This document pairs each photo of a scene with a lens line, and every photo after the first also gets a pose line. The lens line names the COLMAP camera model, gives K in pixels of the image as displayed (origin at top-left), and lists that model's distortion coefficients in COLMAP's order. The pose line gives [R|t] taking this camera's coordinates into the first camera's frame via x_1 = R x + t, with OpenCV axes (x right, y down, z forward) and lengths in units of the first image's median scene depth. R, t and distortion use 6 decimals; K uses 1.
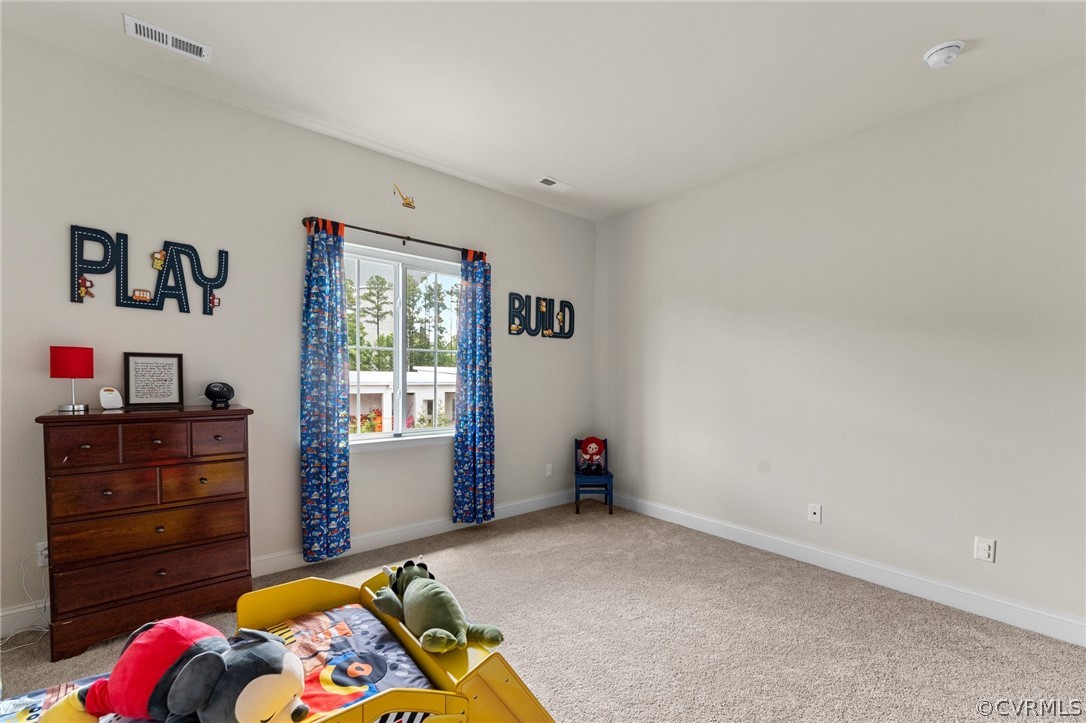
lens RADIAL K [[440.5, 0, 542.2], [0, 440.5, 392.6], [0, 0, 1]] dist [0.000046, -0.000008]
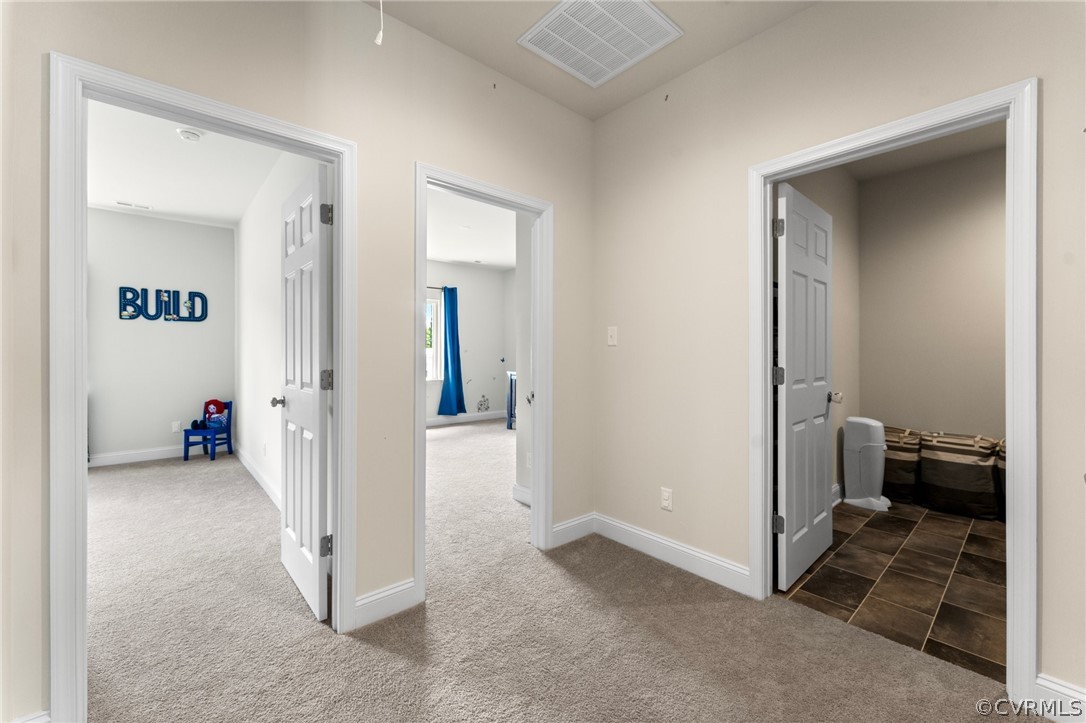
lens RADIAL K [[440.0, 0, 550.2], [0, 440.0, 349.1], [0, 0, 1]] dist [0.002788, 0.000333]
pose [[0.998520, -0.011427, 0.053170, 1.042643], [0.013842, 0.998879, -0.045263, 0.028398], [-0.052593, 0.045932, 0.997559, -0.321290]]
